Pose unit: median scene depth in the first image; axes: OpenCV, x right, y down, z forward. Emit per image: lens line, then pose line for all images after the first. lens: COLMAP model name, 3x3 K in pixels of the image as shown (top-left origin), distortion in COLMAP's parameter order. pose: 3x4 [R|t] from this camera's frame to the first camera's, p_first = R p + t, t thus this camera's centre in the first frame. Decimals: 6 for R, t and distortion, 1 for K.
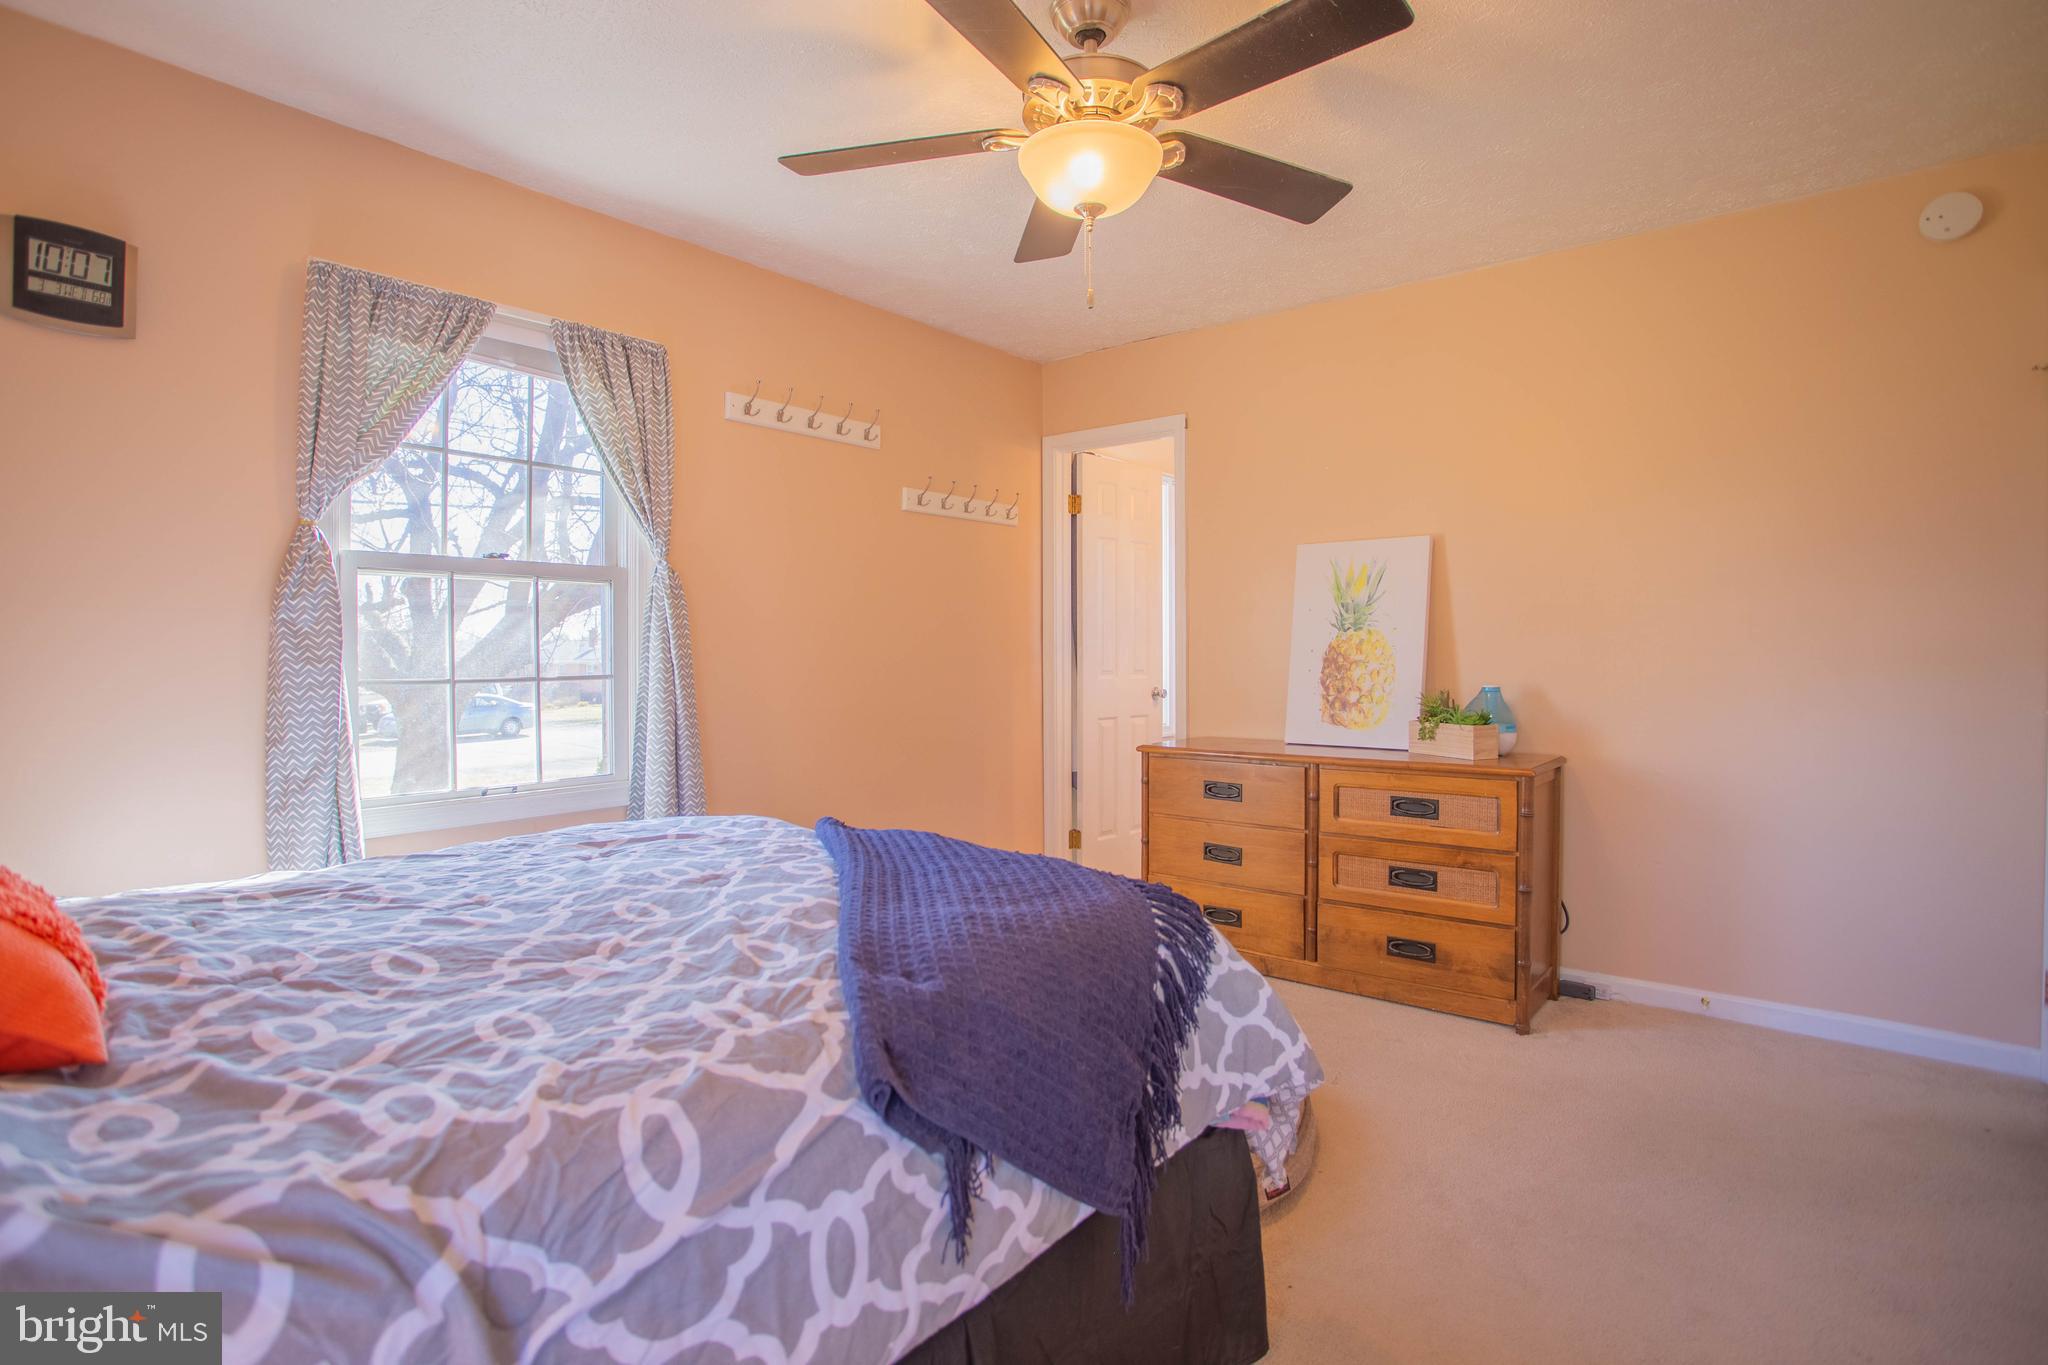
lens RADIAL K [[994.5, 0, 1018.8], [0, 994.5, 665.4], [0, 0, 1]] dist [-0.076677, 0.032986]
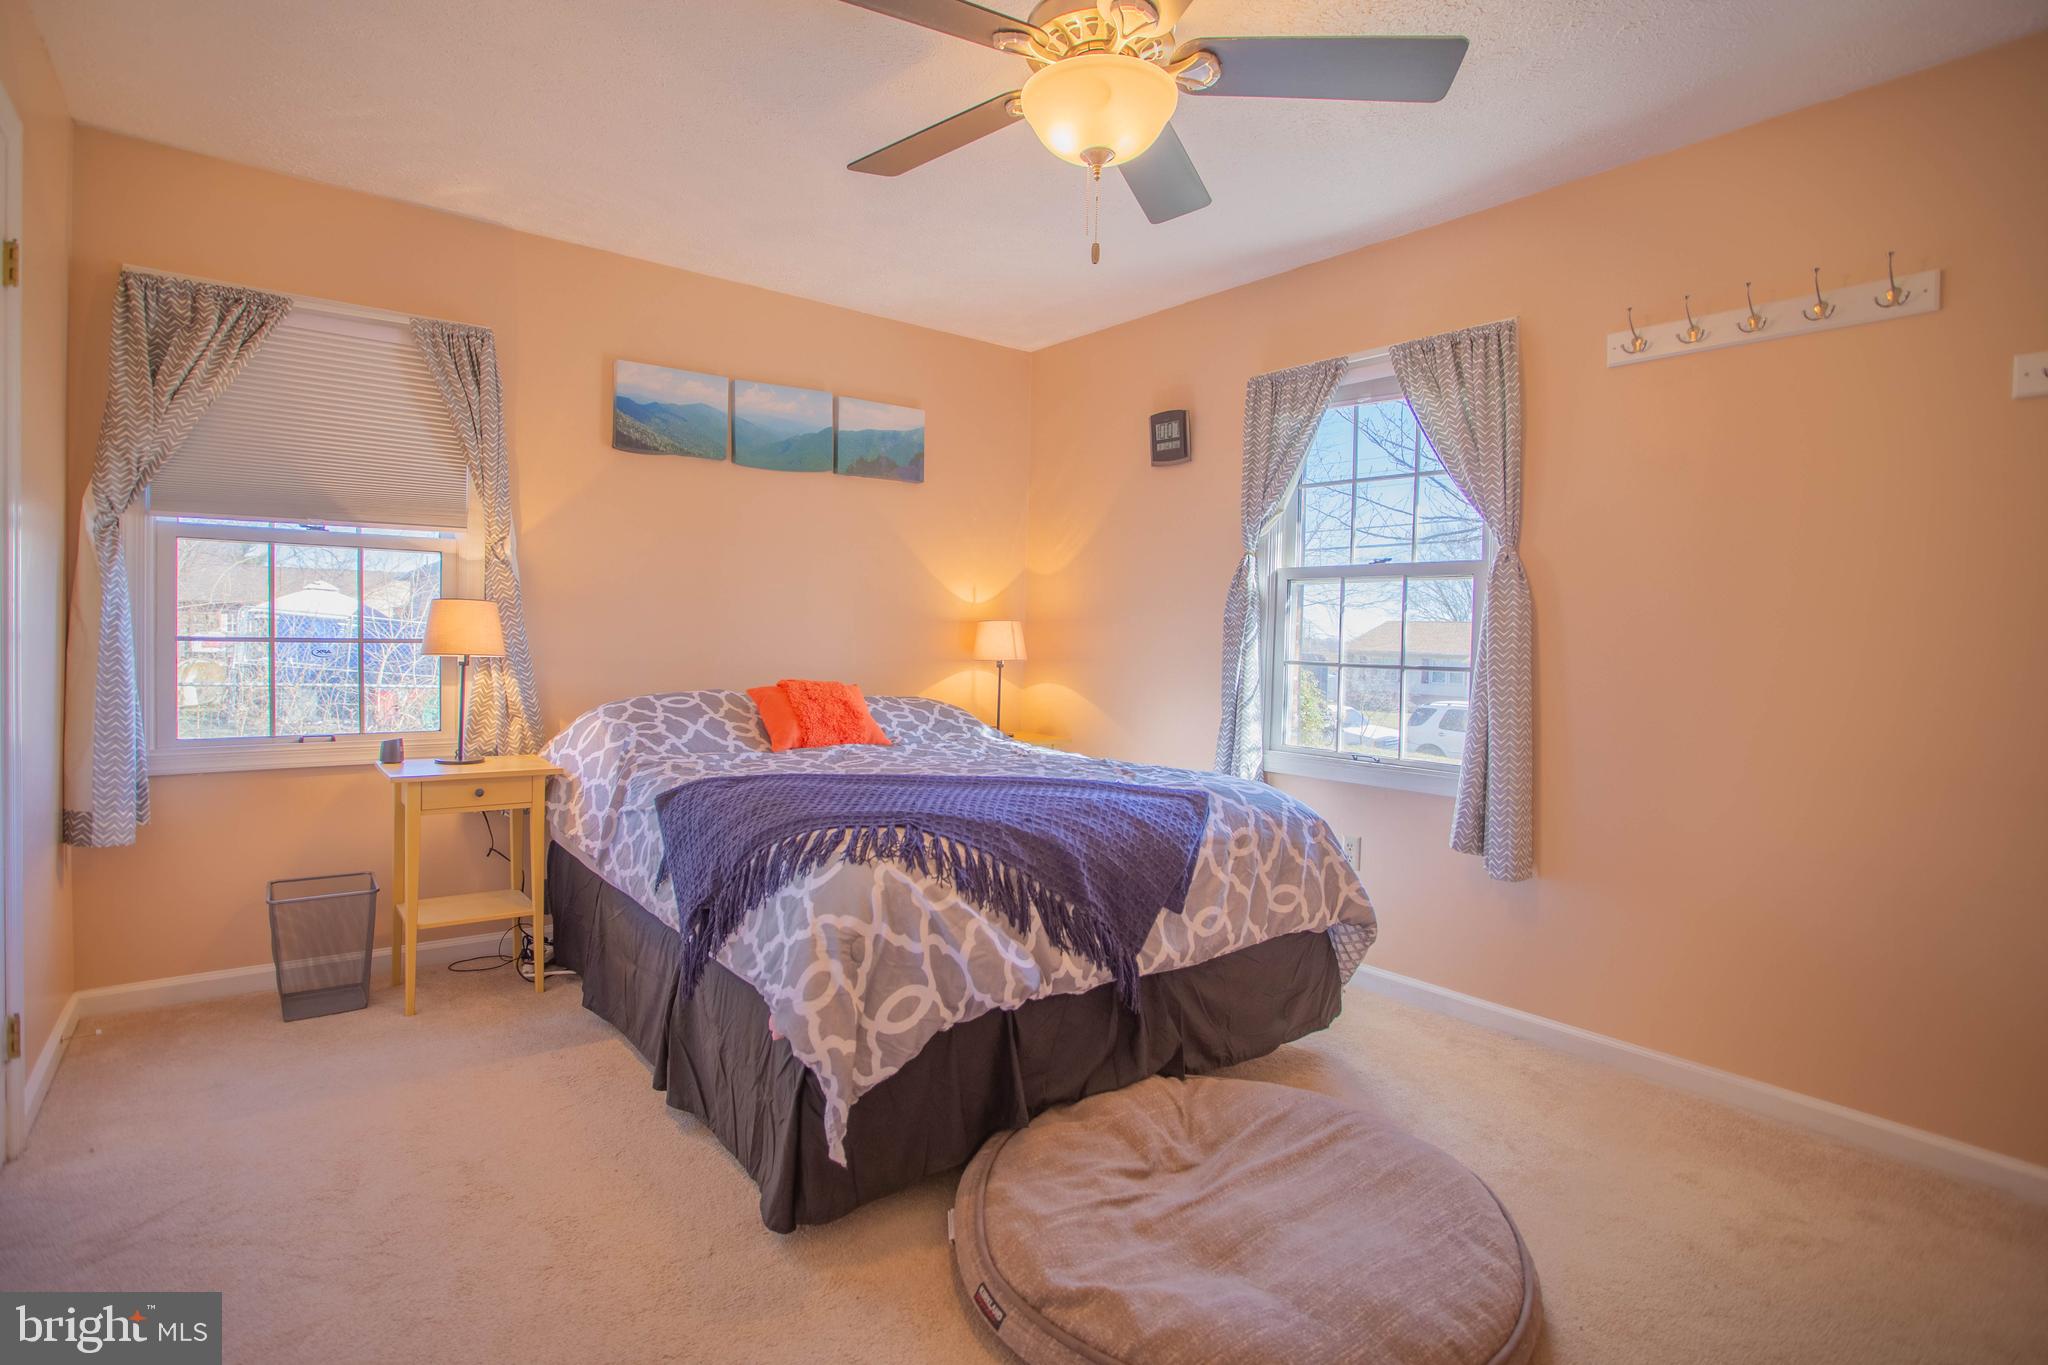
lens RADIAL K [[1003.7, 0, 1028.7], [0, 1003.7, 670.6], [0, 0, 1]] dist [-0.078542, 0.034407]
pose [[-0.207344, 0.029023, -0.977838, 0.705318], [-0.040587, 0.998444, 0.038240, -0.008253], [0.977426, 0.047616, -0.205843, 0.805571]]
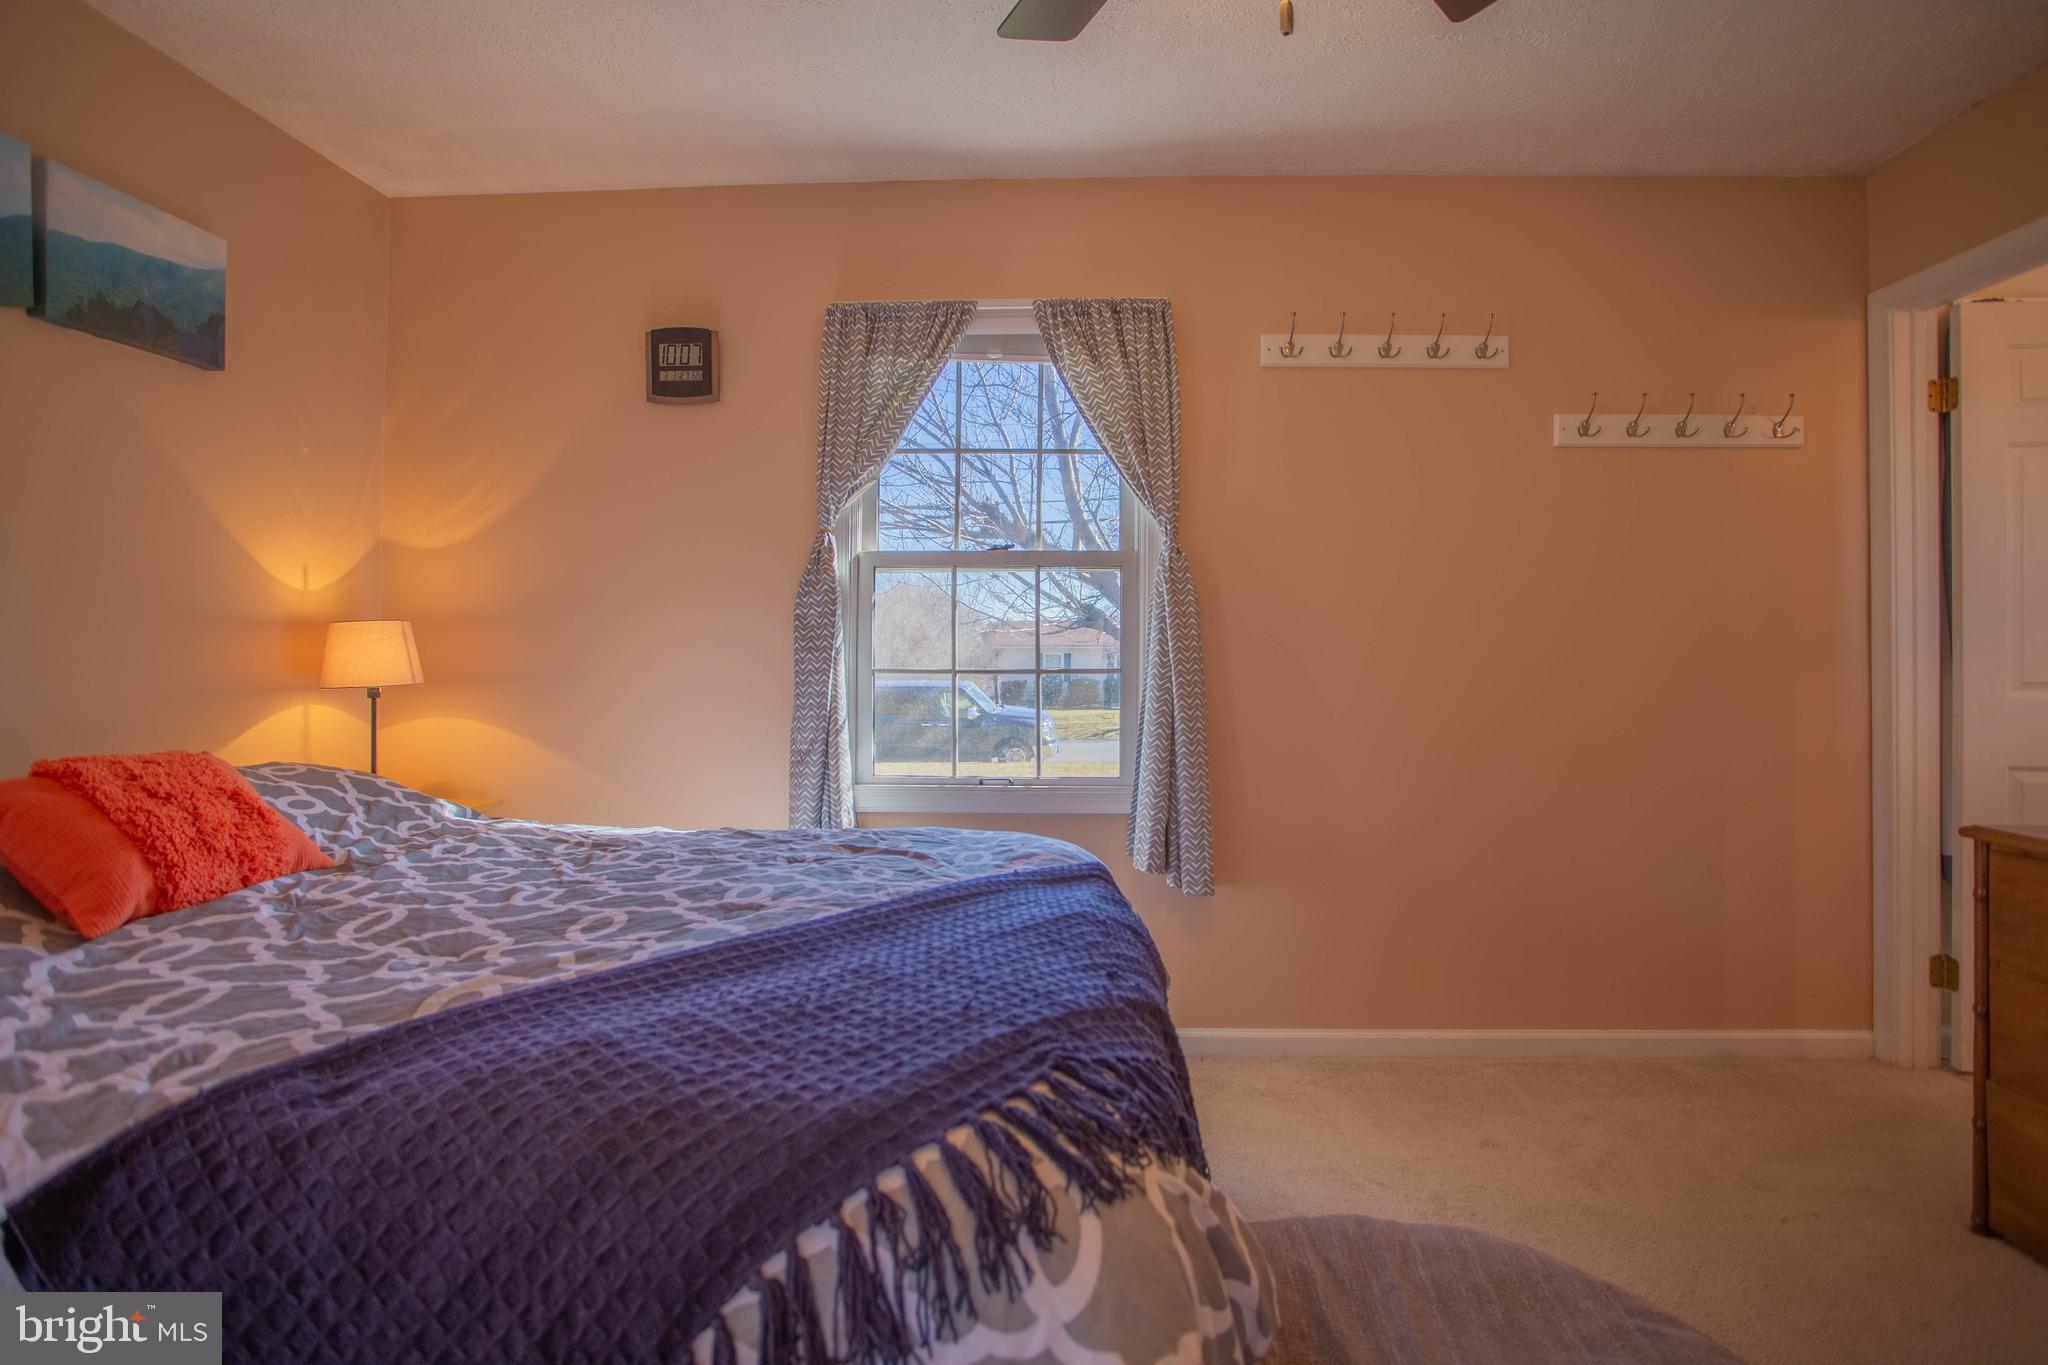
lens RADIAL K [[1000.6, 0, 1024.9], [0, 1000.6, 640.7], [0, 0, 1]] dist [-0.080058, 0.033442]
pose [[0.601452, -0.003609, -0.798900, 0.291939], [-0.016035, 0.999734, -0.016588, -0.000103], [0.798748, 0.022787, 0.601235, 0.385734]]
